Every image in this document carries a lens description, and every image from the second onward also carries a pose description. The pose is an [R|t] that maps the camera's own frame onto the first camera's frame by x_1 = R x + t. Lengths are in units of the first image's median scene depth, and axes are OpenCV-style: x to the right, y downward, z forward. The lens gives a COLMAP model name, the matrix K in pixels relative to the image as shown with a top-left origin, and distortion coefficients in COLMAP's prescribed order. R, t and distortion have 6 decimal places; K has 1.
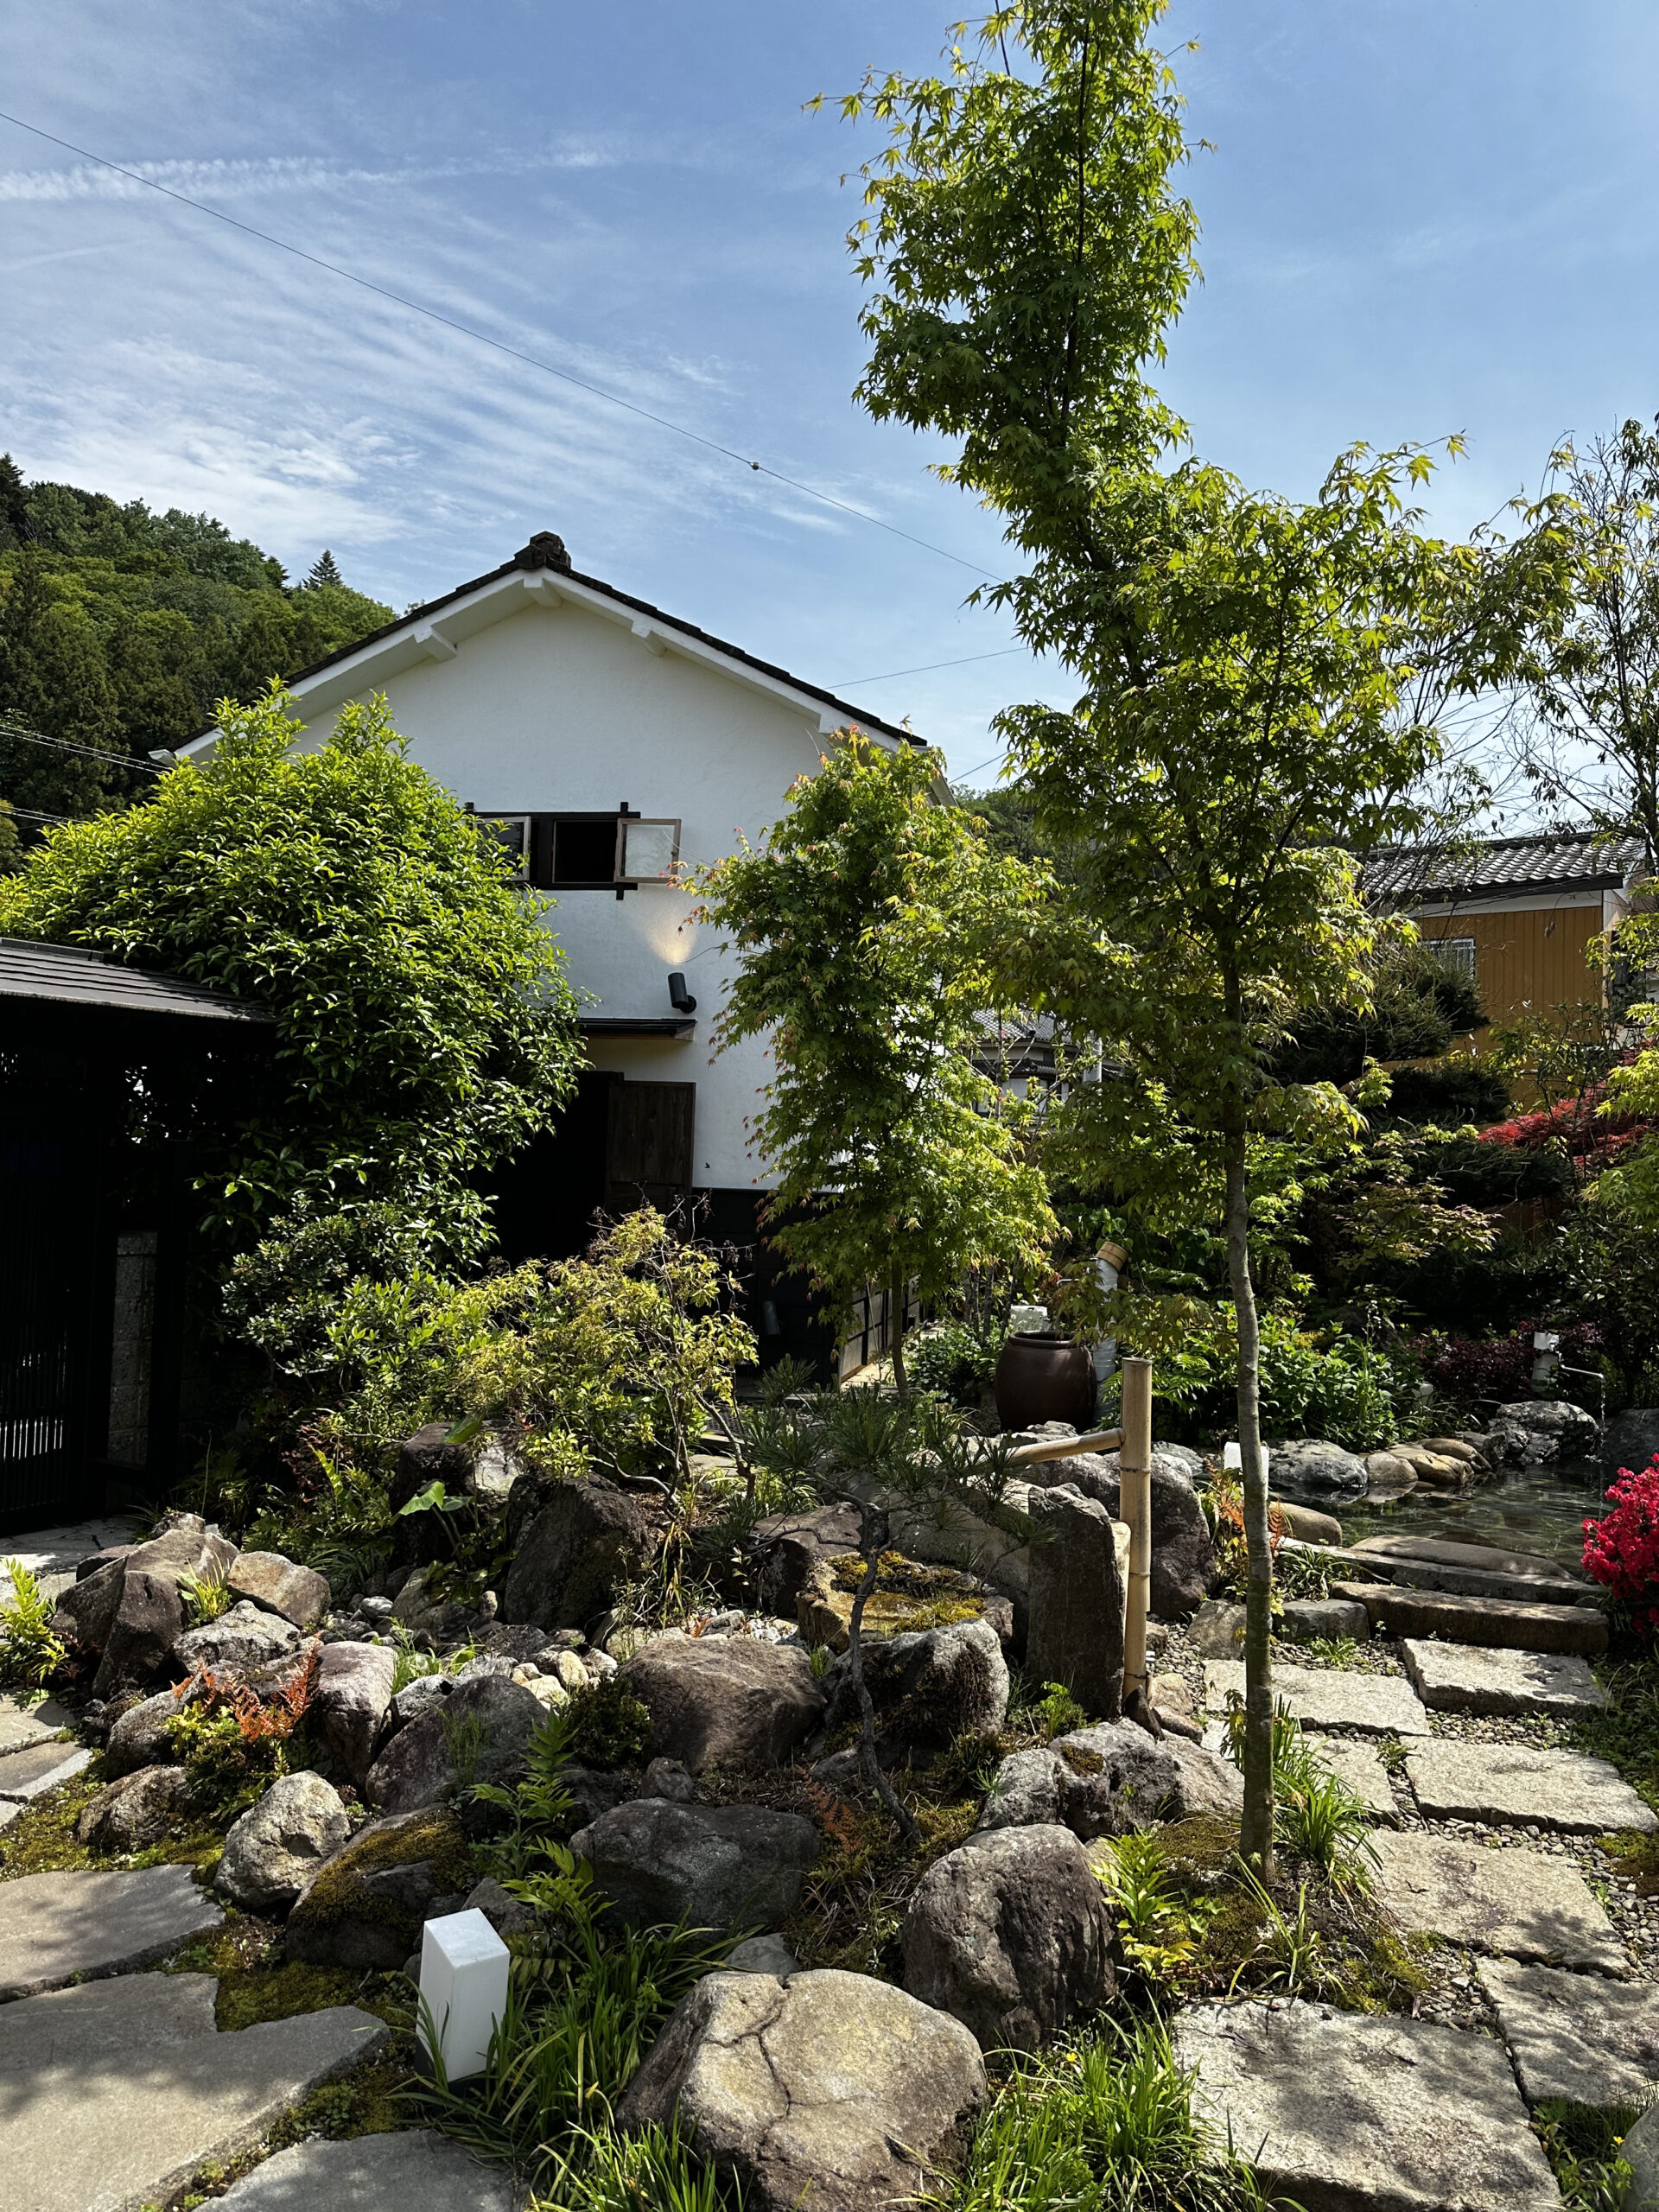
lens RADIAL K [[1451.1, 0, 829.5], [0, 1451.1, 1106.0], [0, 0, 1]] dist [0.001607, -0.000354]
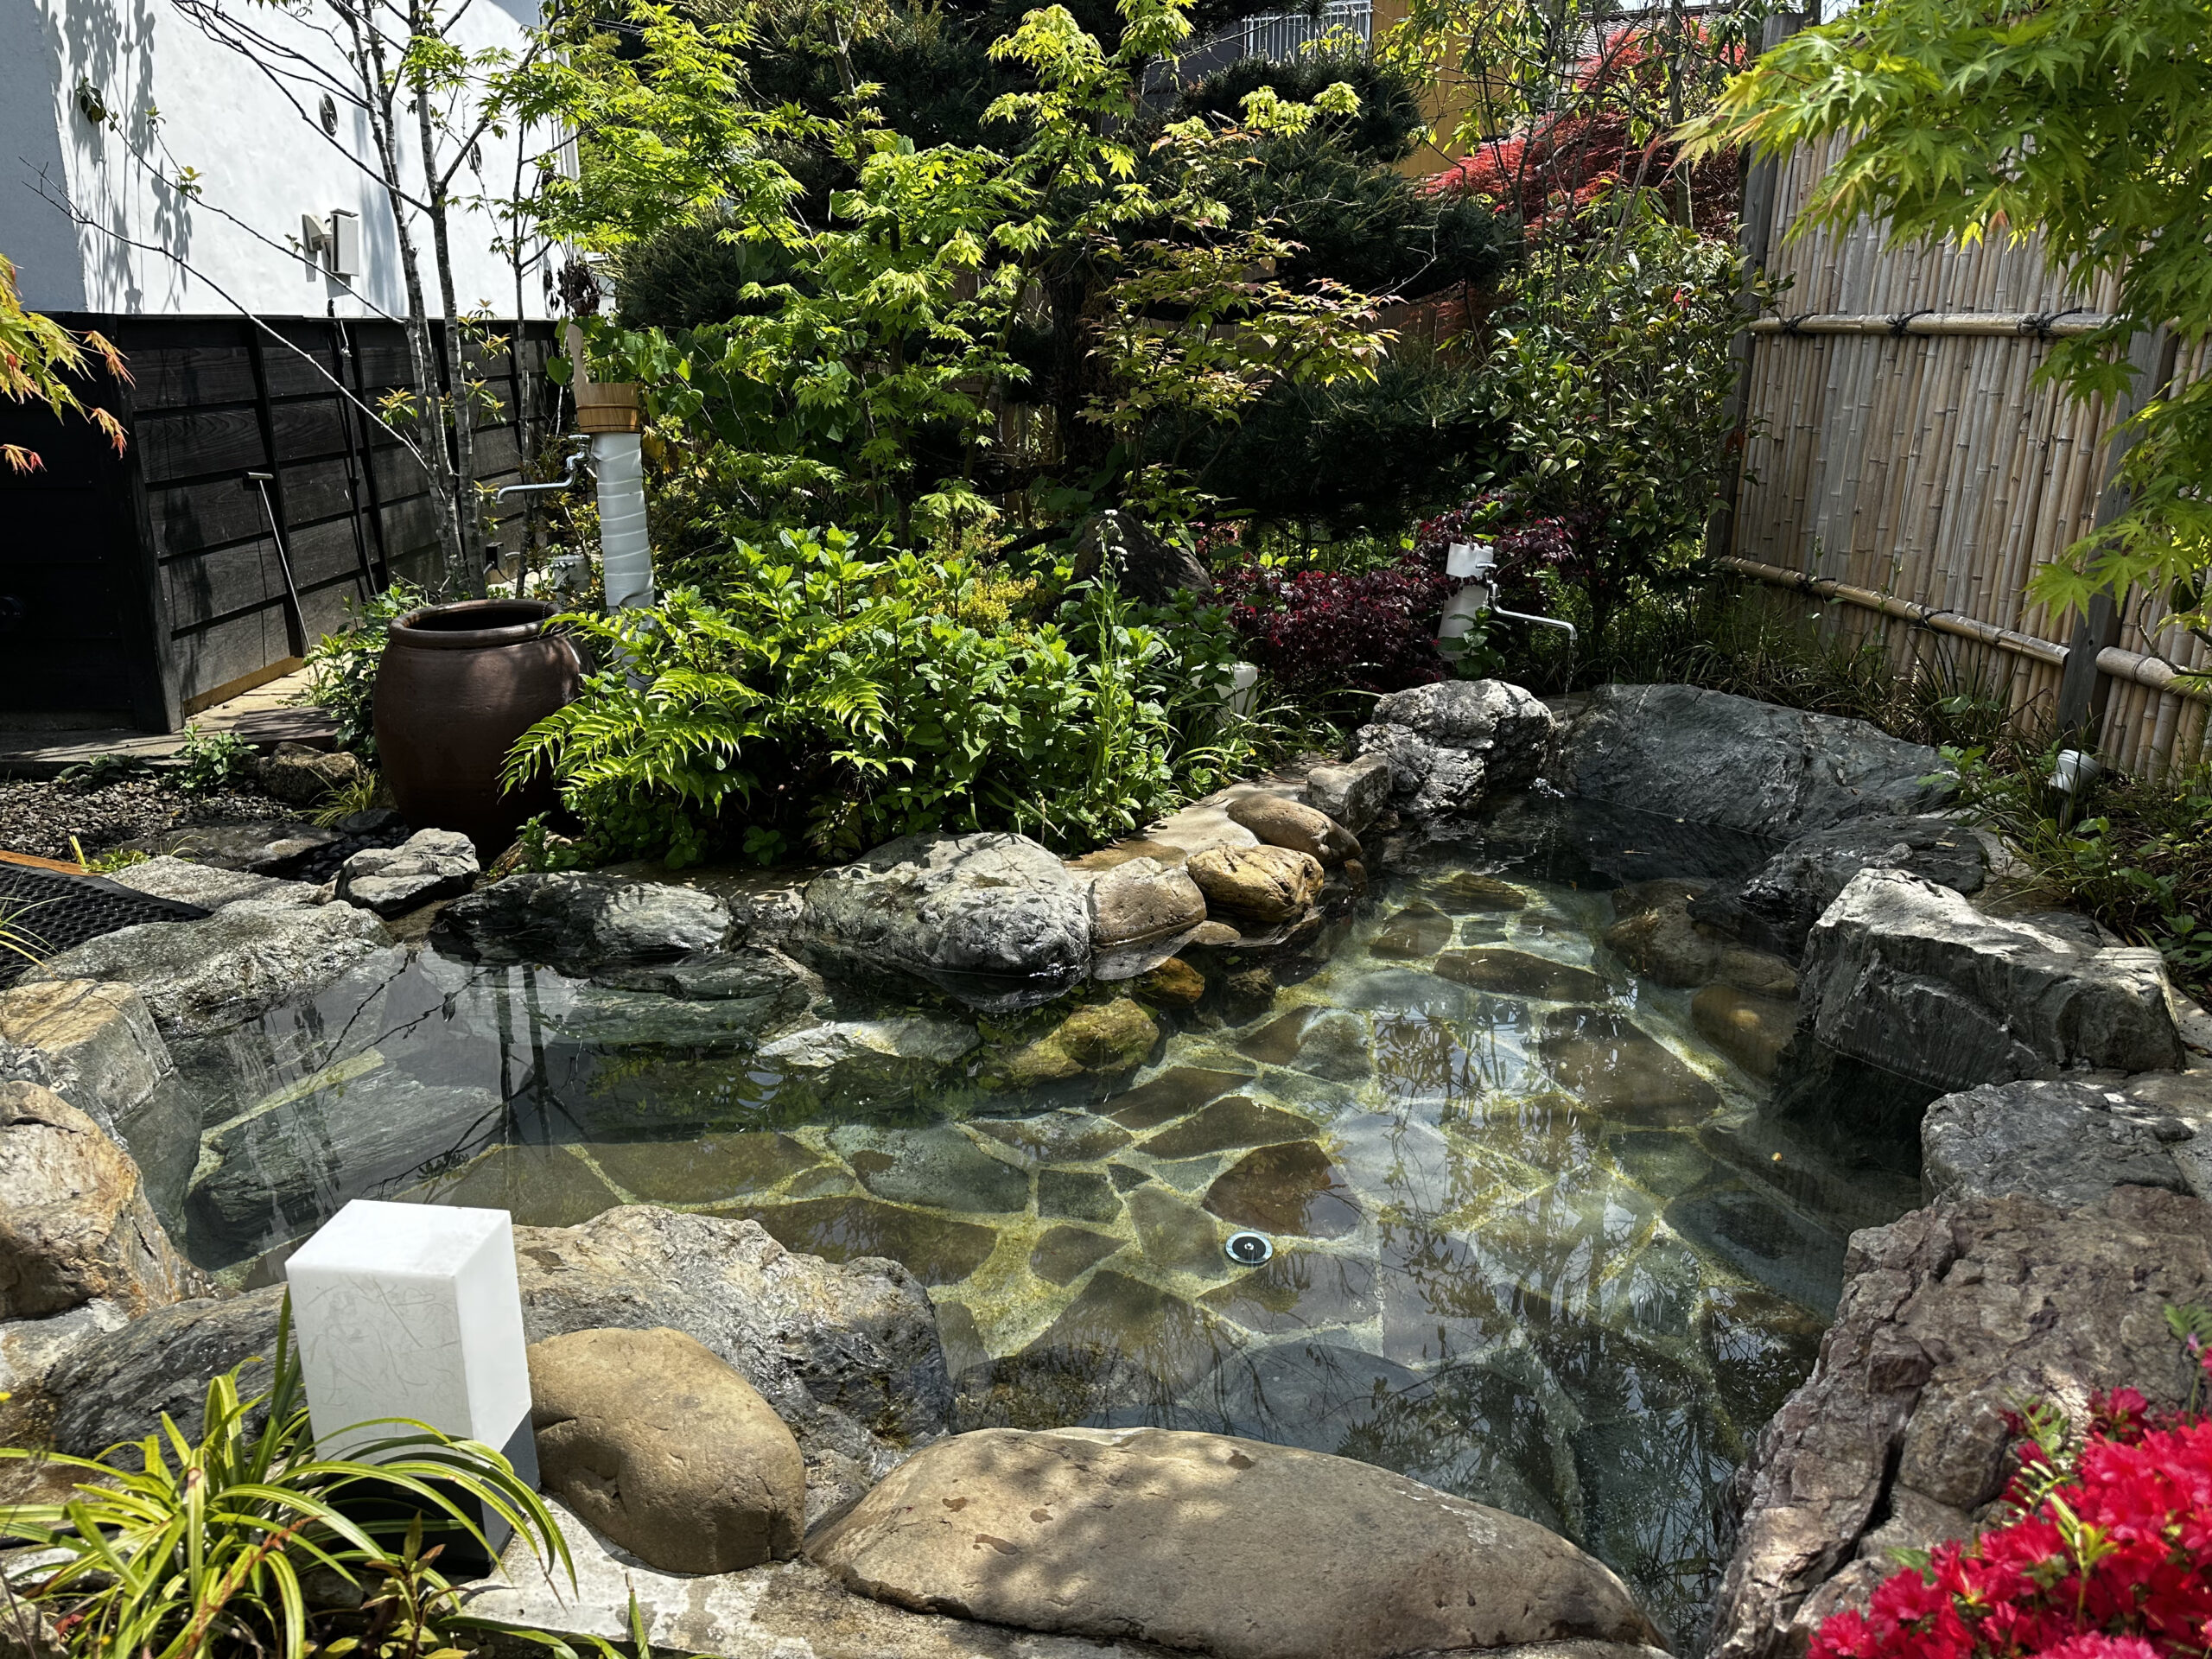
lens RADIAL K [[1526.1, 0, 1106.0], [0, 1526.1, 829.5], [0, 0, 1]] dist [0.060631, -0.000014]
pose [[0.965923, -0.111599, 0.233537, 0.239567], [0.023145, 0.935901, 0.351503, 0.059494], [-0.257794, -0.334119, 0.906591, 0.525832]]
